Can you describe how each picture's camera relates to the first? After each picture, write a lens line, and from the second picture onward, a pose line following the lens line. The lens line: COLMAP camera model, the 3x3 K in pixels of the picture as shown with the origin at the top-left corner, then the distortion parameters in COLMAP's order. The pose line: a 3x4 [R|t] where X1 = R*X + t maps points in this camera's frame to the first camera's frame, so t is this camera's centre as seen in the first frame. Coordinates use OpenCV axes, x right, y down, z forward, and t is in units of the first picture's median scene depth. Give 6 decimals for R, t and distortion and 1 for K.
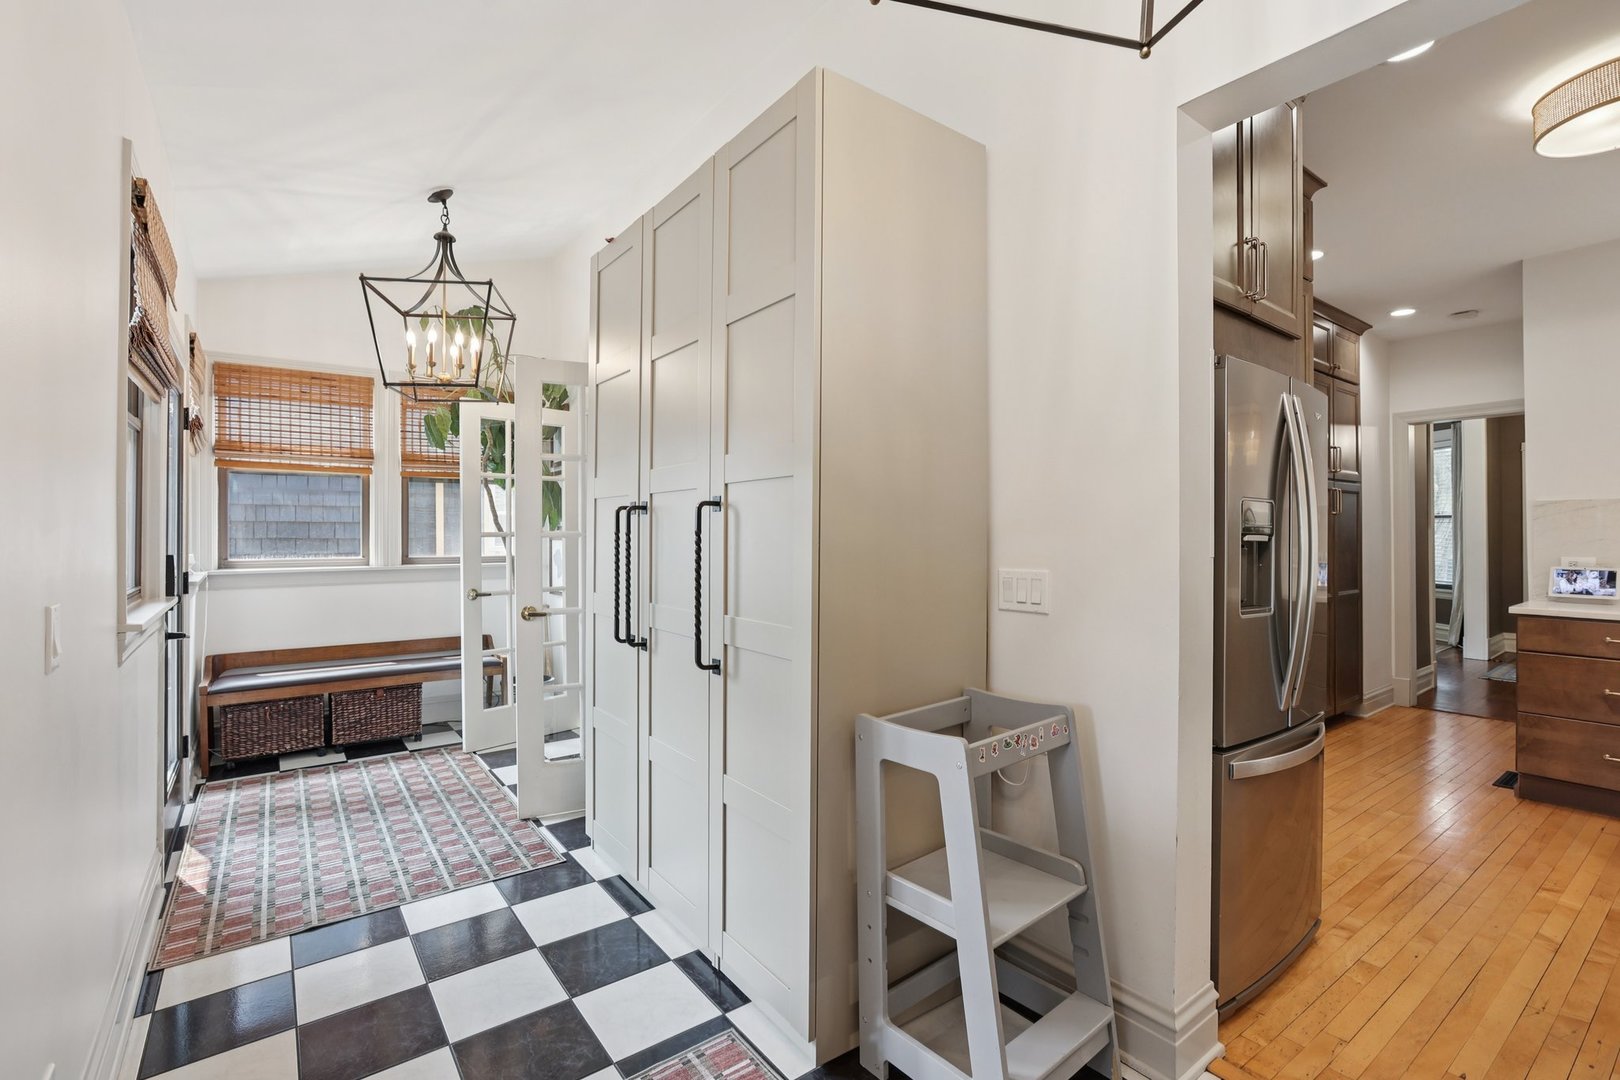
lens RADIAL K [[731.9, 0, 813.8], [0, 731.9, 542.6], [0, 0, 1]] dist [-0.012497, 0.000583]
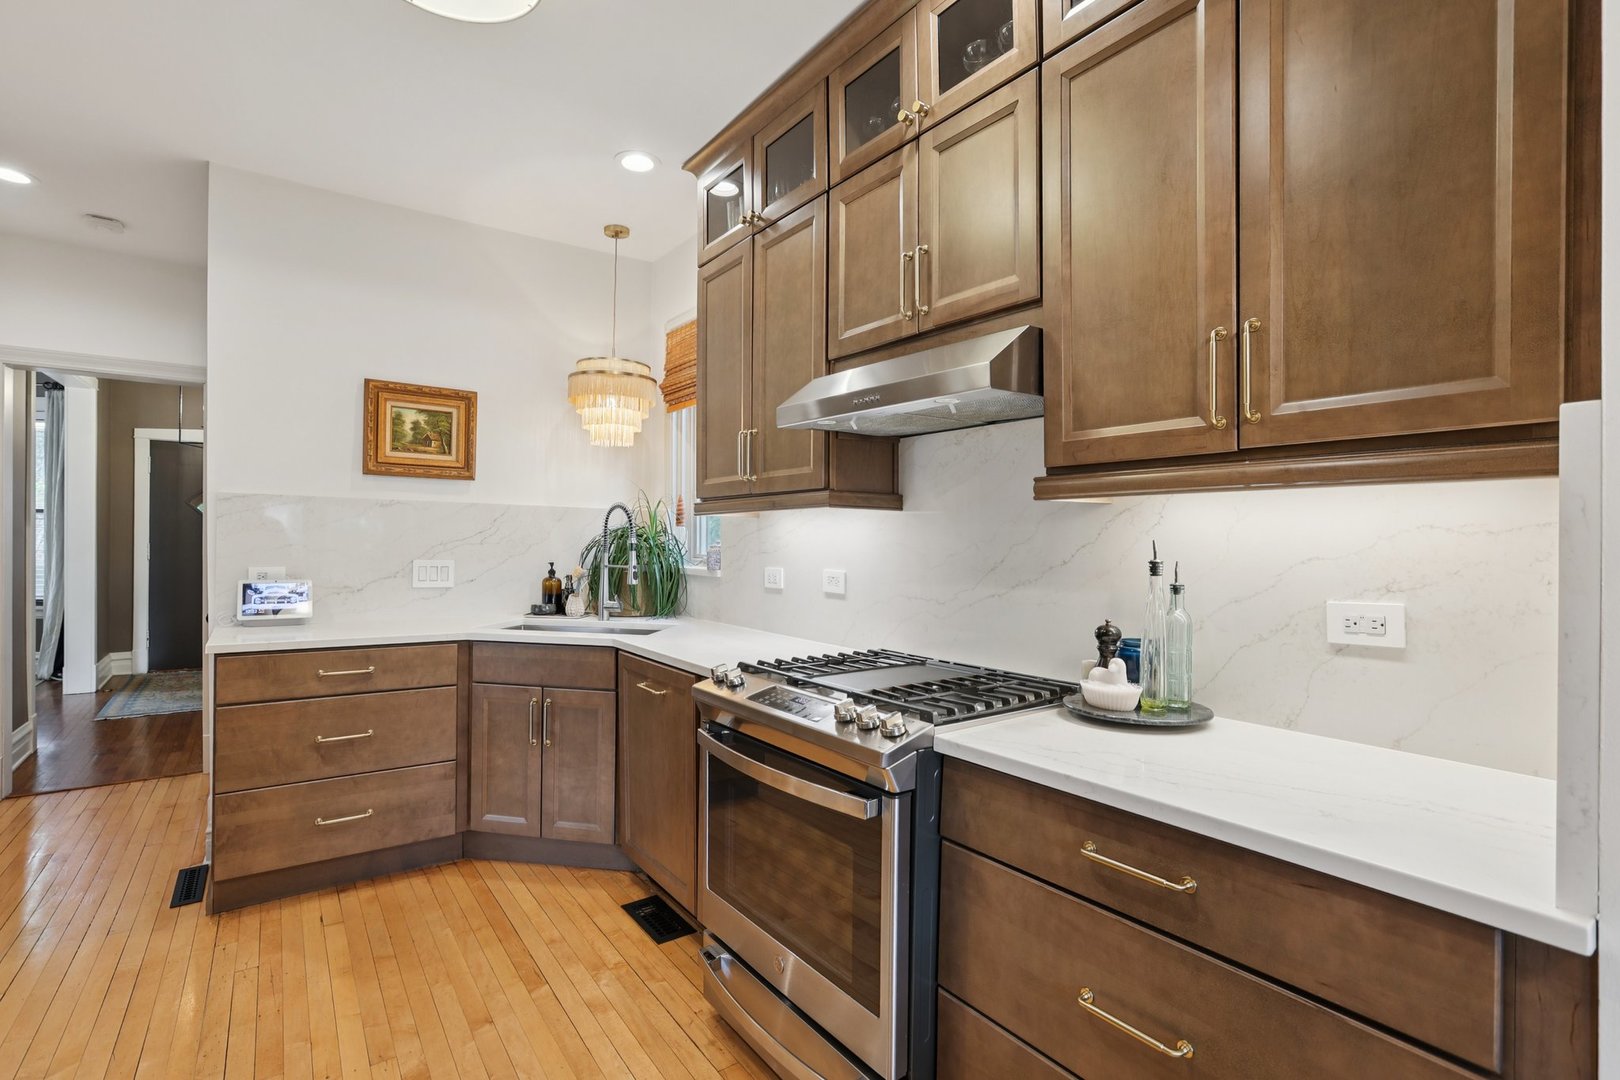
lens RADIAL K [[731.9, 0, 813.2], [0, 731.9, 546.1], [0, 0, 1]] dist [-0.012497, 0.000583]
pose [[0.004928, 0.007753, 0.999958, 0.243376], [-0.013573, 0.999878, -0.007686, -0.005275], [-0.999896, -0.013535, 0.005032, 0.369028]]
